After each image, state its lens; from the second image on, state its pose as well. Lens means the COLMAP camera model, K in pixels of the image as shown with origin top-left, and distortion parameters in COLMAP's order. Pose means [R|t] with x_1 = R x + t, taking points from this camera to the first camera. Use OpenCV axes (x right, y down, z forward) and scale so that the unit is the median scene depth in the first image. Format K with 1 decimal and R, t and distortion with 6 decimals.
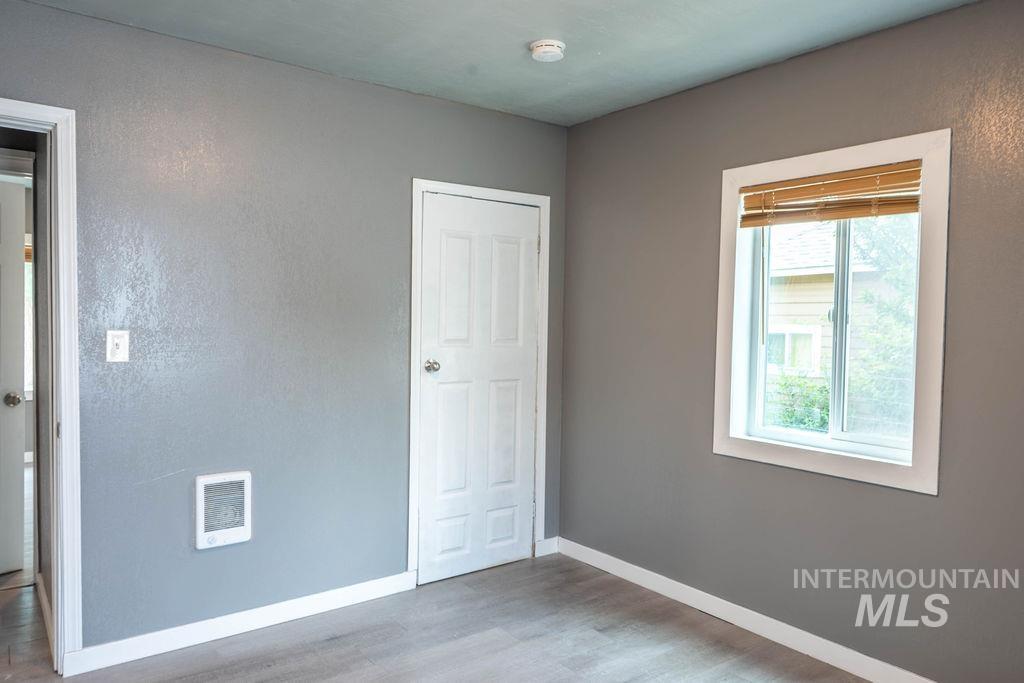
lens RADIAL K [[702.7, 0, 512.0], [0, 702.7, 341.5], [0, 0, 1]] dist [0.006049, 0.001193]
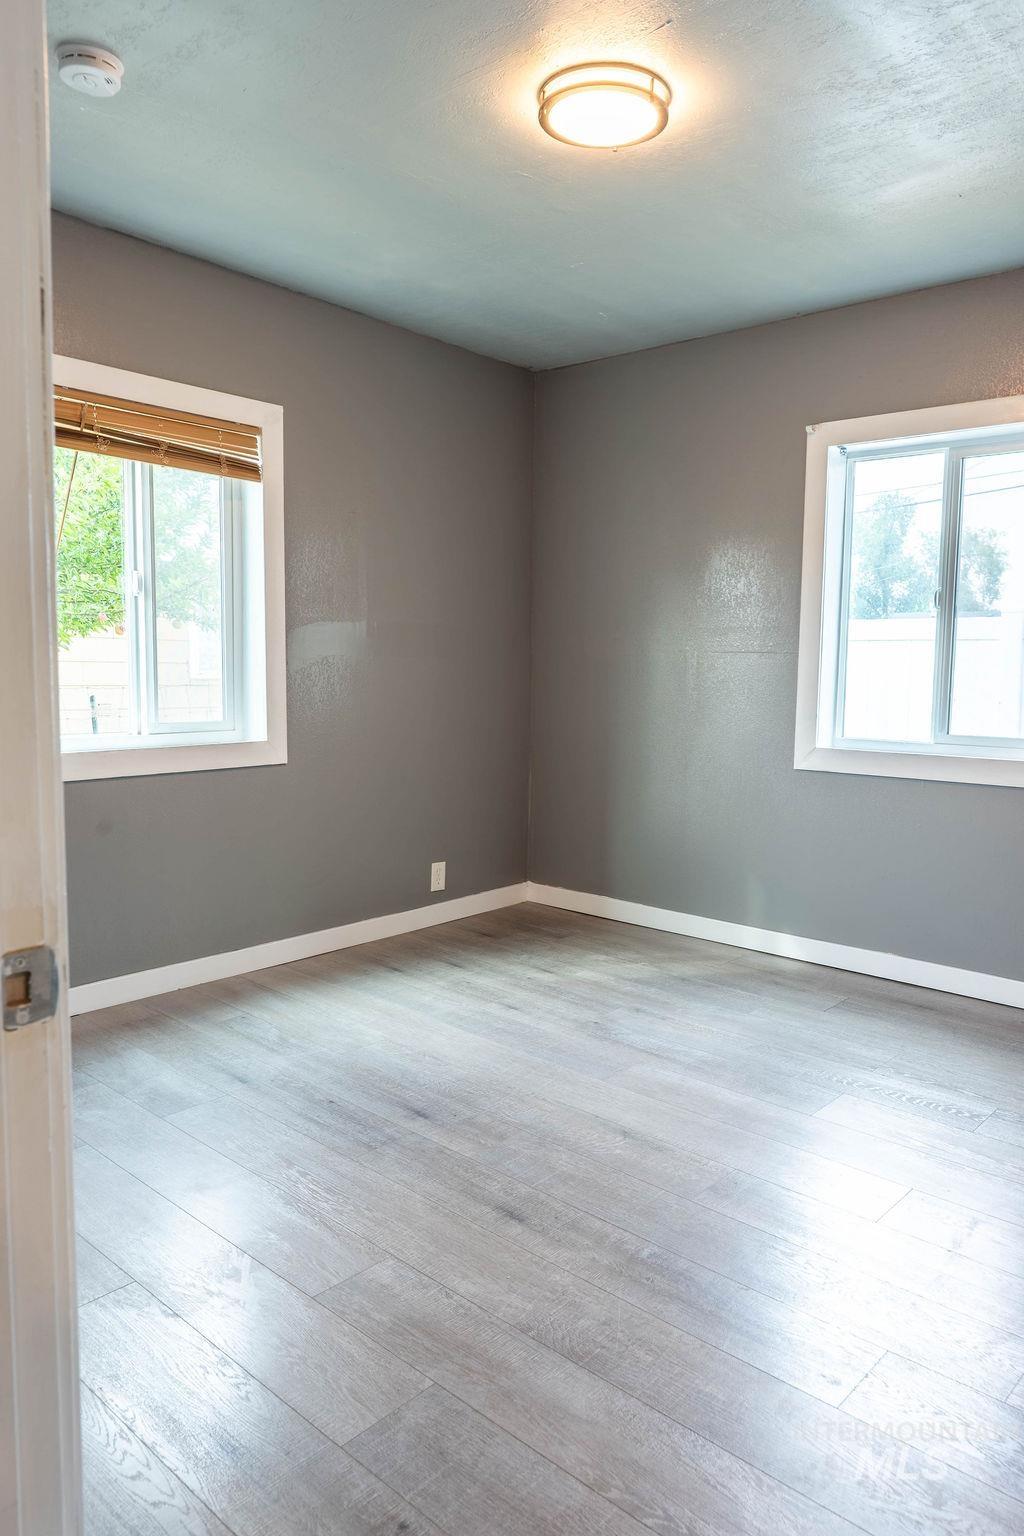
lens RADIAL K [[1054.1, 0, 512.0], [0, 1054.1, 768.0], [0, 0, 1]] dist [0.006049, 0.001193]
pose [[-0.192180, -0.119884, 0.974010, -0.940743], [0.013357, 0.992099, 0.124745, 0.031615], [-0.981269, 0.036983, -0.189060, 0.916552]]
